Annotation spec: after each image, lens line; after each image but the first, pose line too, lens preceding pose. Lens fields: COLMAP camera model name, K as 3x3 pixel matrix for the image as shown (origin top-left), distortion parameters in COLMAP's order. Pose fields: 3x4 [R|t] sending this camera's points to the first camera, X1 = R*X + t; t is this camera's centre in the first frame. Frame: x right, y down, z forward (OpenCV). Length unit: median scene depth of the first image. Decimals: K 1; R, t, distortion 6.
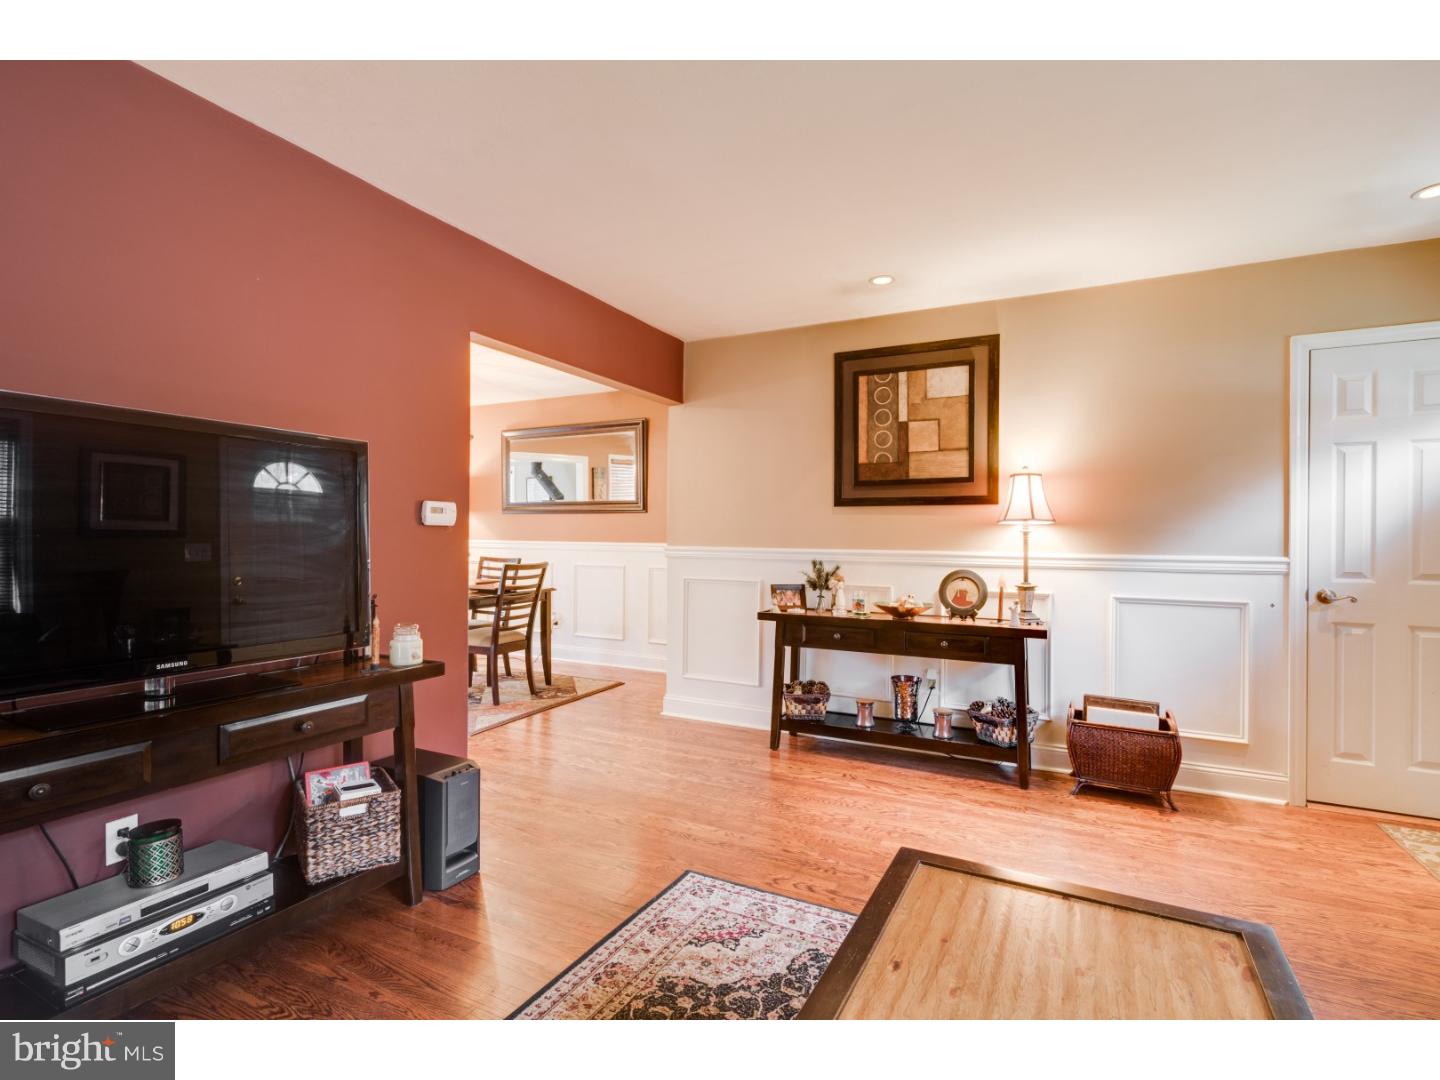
lens RADIAL K [[693.1, 0, 720.3], [0, 693.1, 541.1], [0, 0, 1]] dist [0.014086, 0.000215]
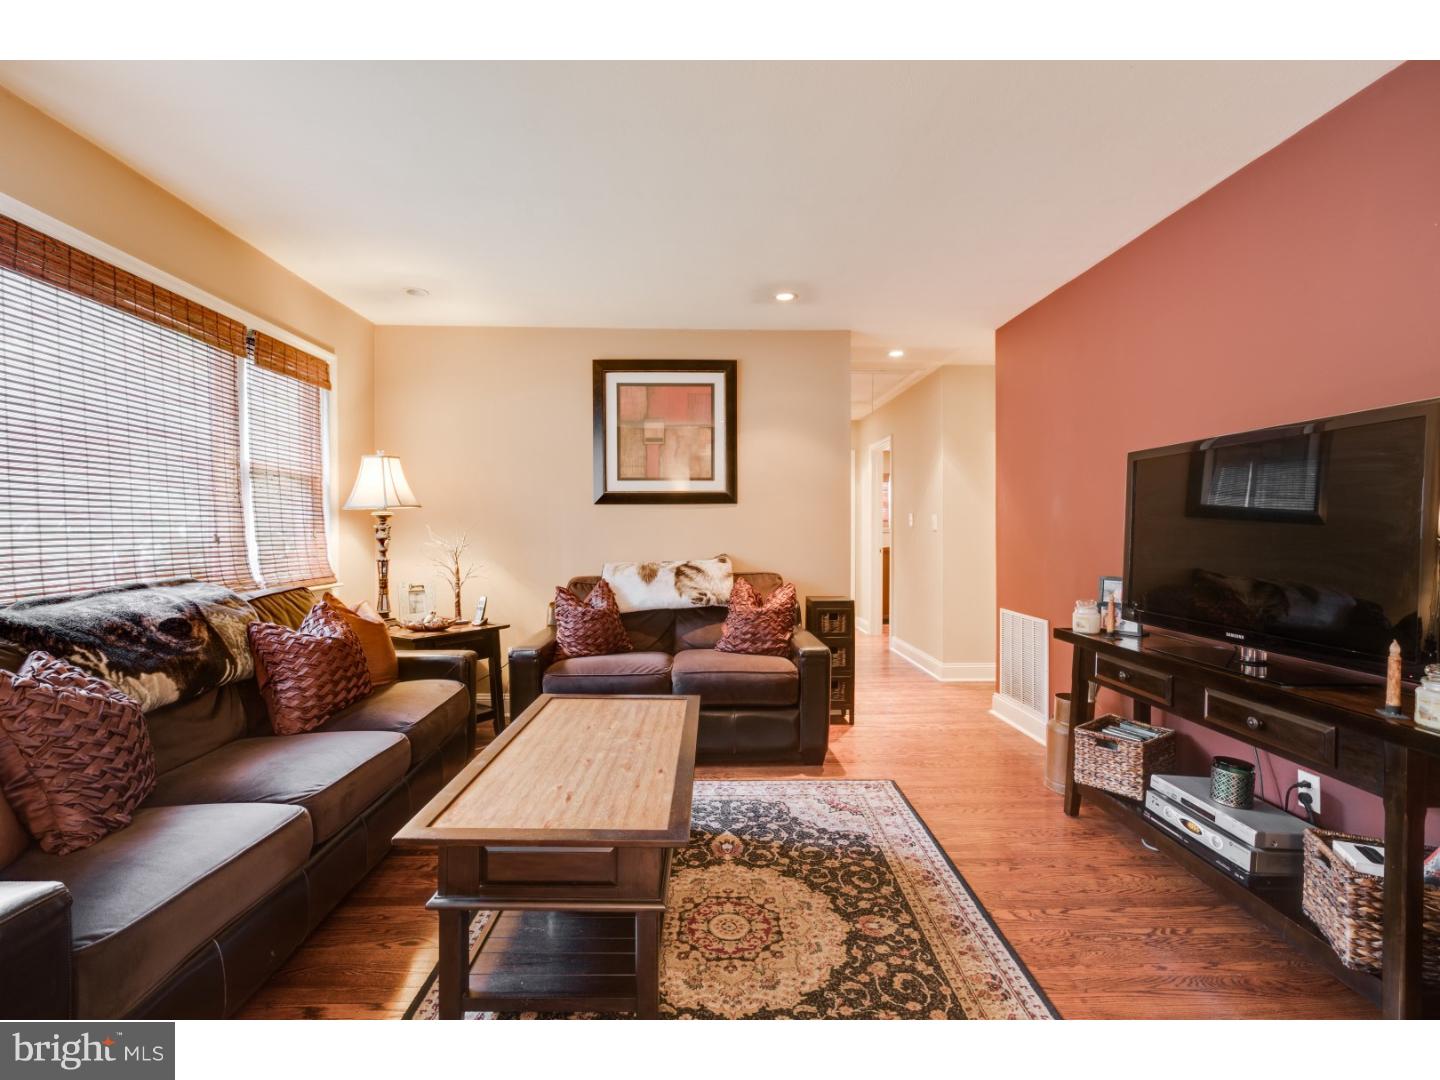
lens RADIAL K [[651.1, 0, 720.1], [0, 651.1, 540.3], [0, 0, 1]] dist [-0.005025, -0.000225]
pose [[-0.880327, -0.000158, -0.474367, 0.540109], [-0.008011, 0.999862, 0.014534, -0.000744], [0.474299, 0.016595, -0.880207, 1.516701]]
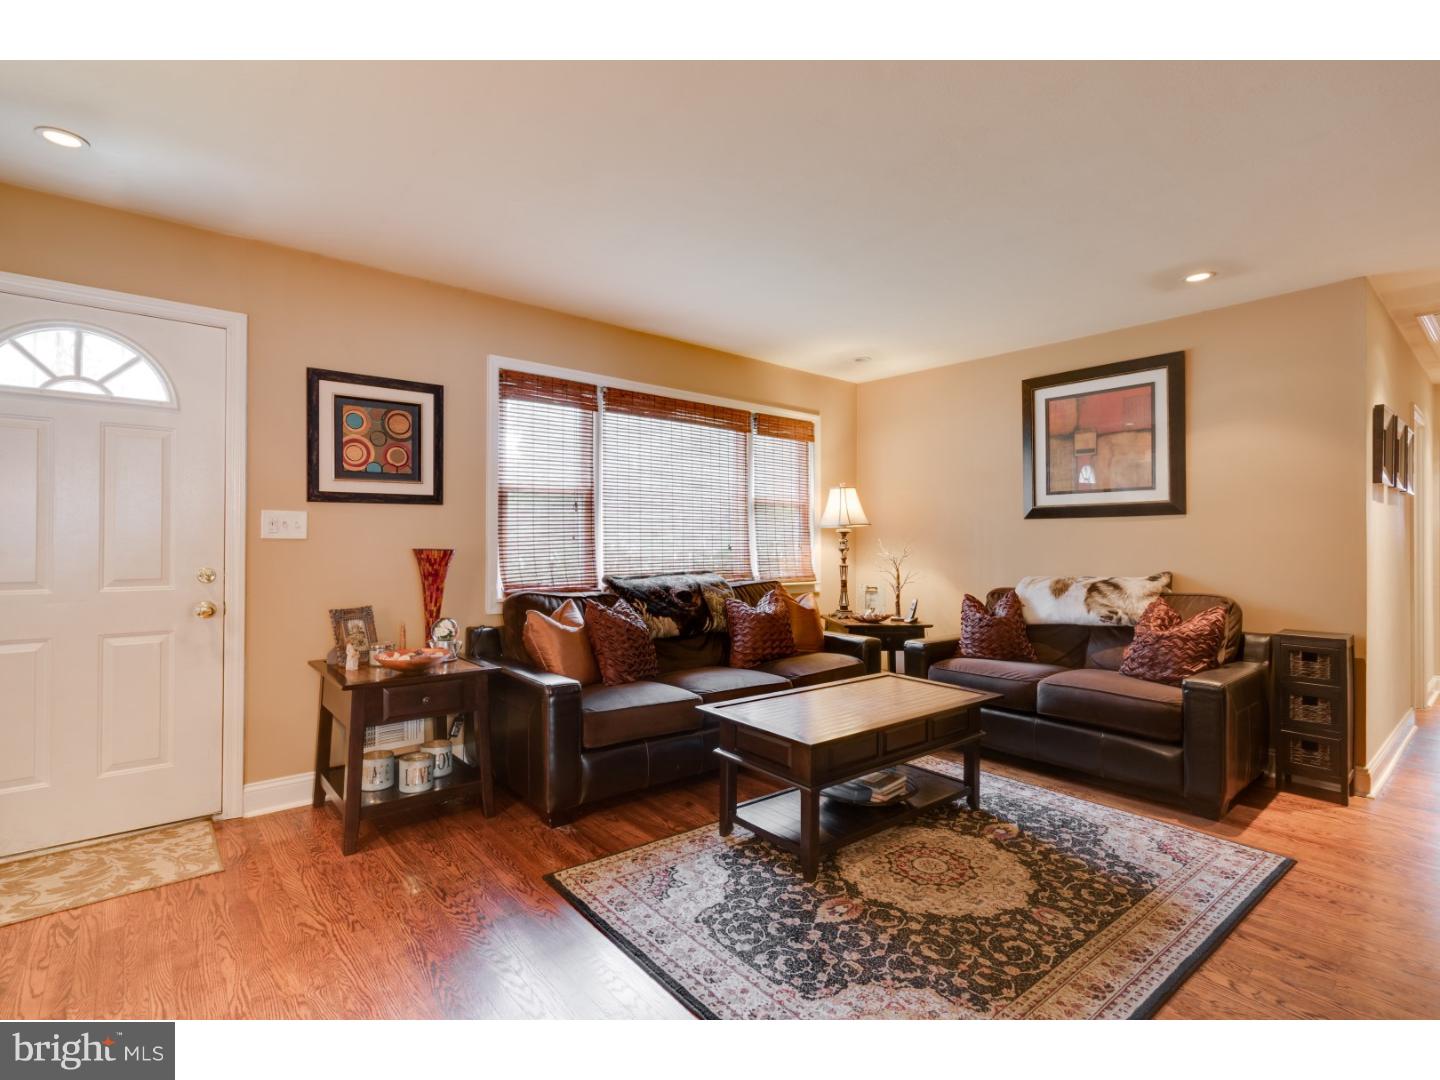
lens RADIAL K [[693.1, 0, 717.6], [0, 693.1, 538.6], [0, 0, 1]] dist [0.014086, 0.000215]
pose [[-0.920228, -0.010461, 0.391243, -0.115655], [-0.011181, 0.999937, 0.000438, -0.007605], [-0.391223, -0.003971, -0.920287, 2.050973]]
